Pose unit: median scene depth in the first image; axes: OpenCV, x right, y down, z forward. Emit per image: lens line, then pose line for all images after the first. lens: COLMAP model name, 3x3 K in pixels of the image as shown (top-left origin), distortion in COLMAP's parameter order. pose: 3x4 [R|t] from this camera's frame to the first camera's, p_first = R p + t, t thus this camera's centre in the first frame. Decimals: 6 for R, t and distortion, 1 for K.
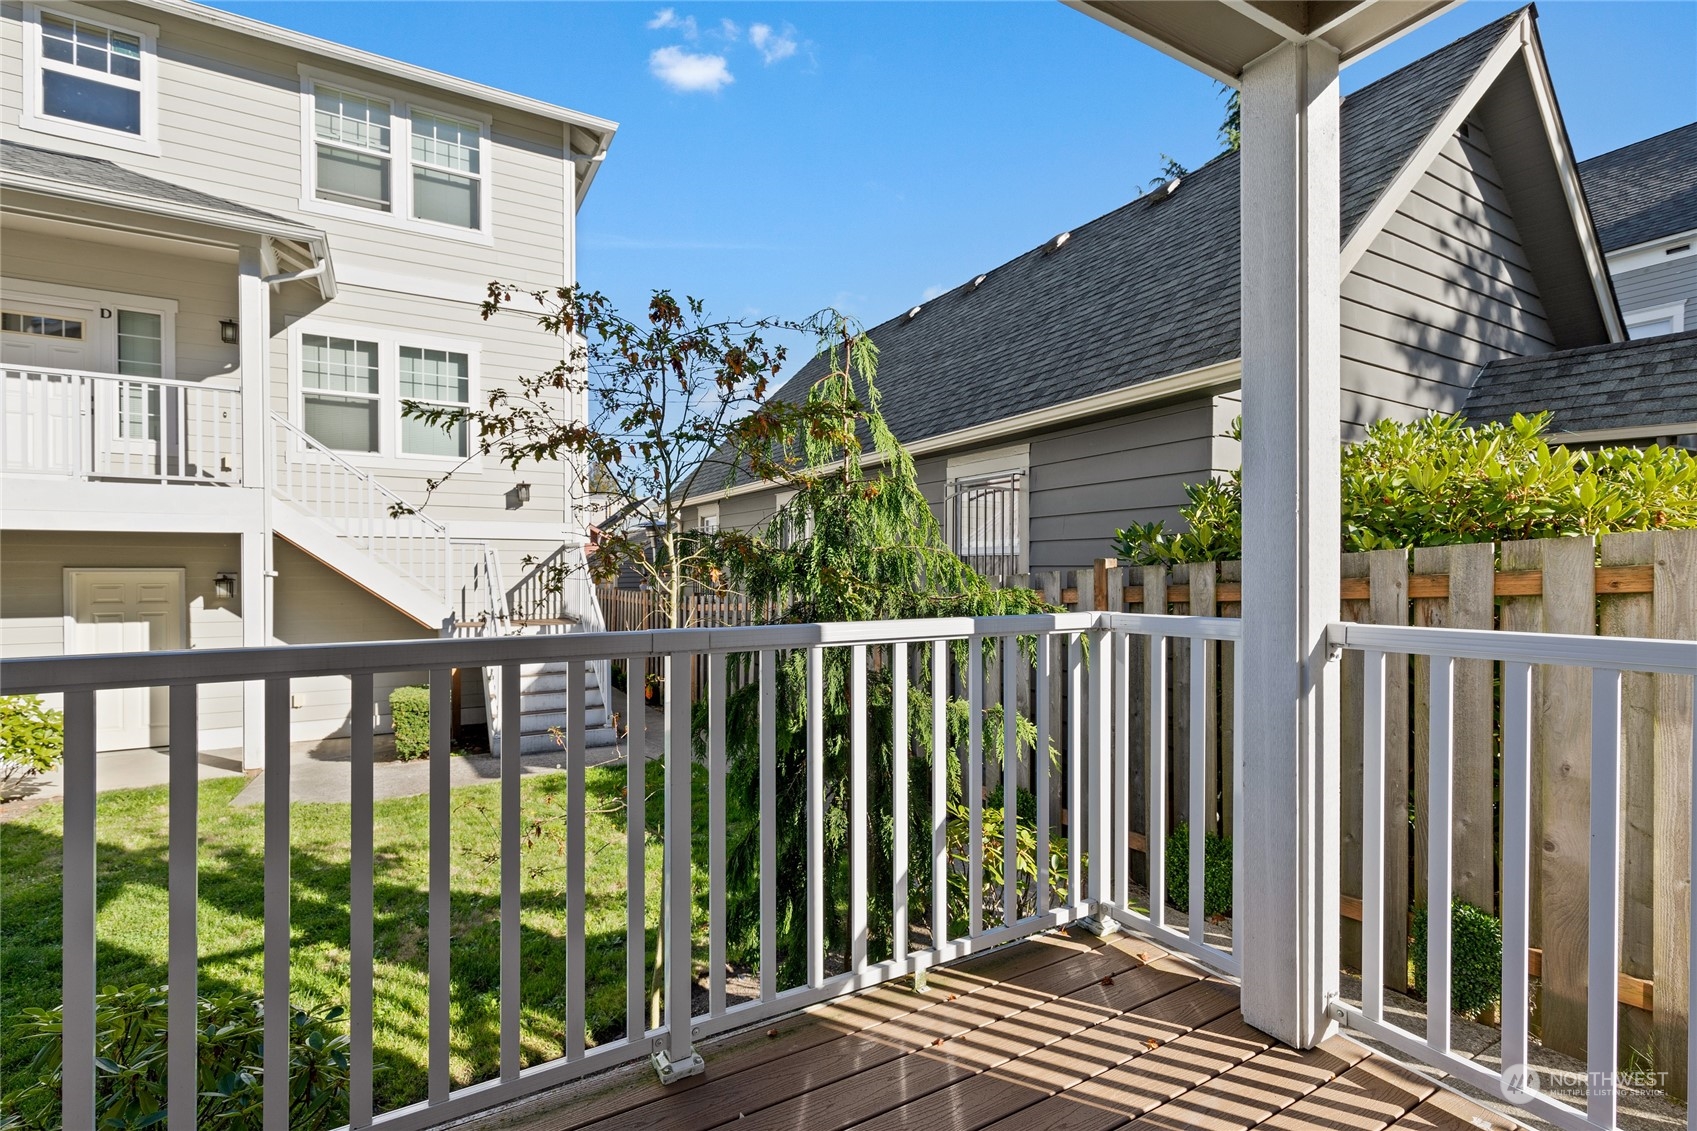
lens RADIAL K [[774.6, 0, 848.5], [0, 774.6, 565.5], [0, 0, 1]] dist [0.010903, -0.000476]
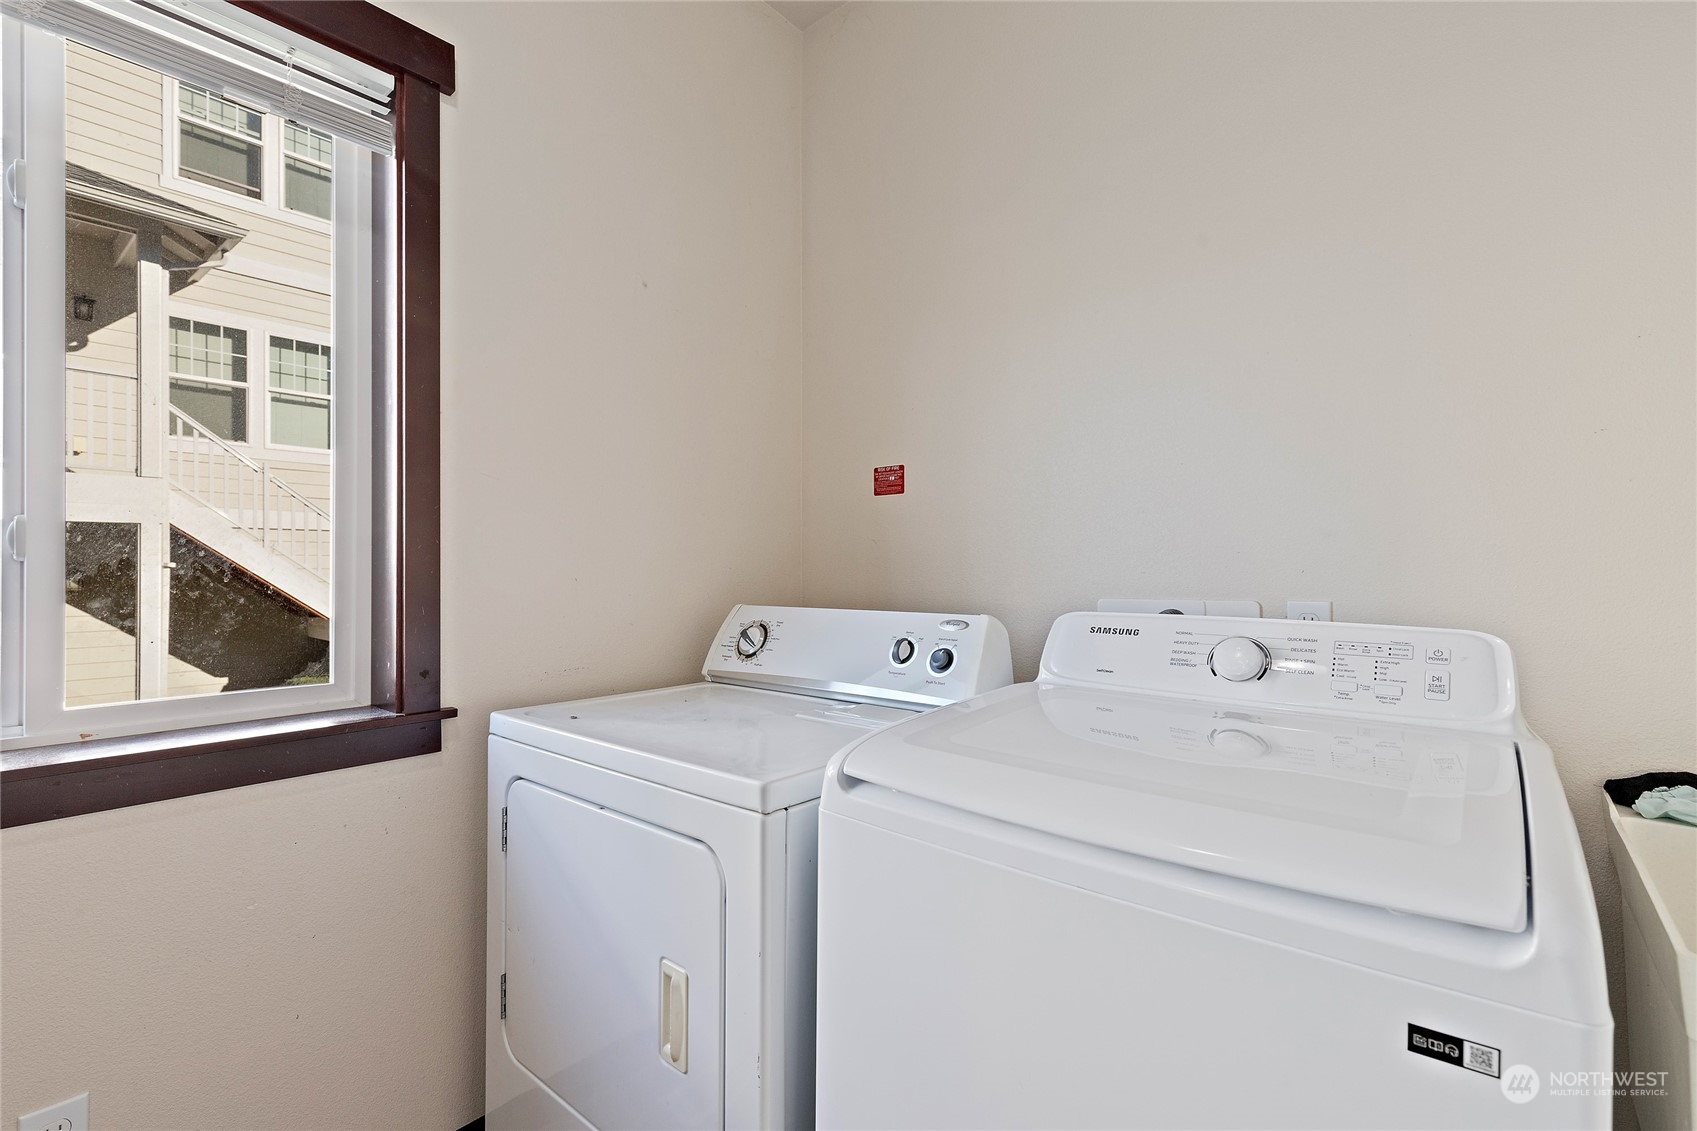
lens RADIAL K [[763.3, 0, 845.6], [0, 763.3, 563.5], [0, 0, 1]] dist [0.009815, -0.000704]
pose [[0.938524, -0.002324, 0.345205, -0.235520], [0.001171, 0.999993, 0.003549, 0.005442], [-0.345211, -0.002926, 0.938521, -0.177441]]
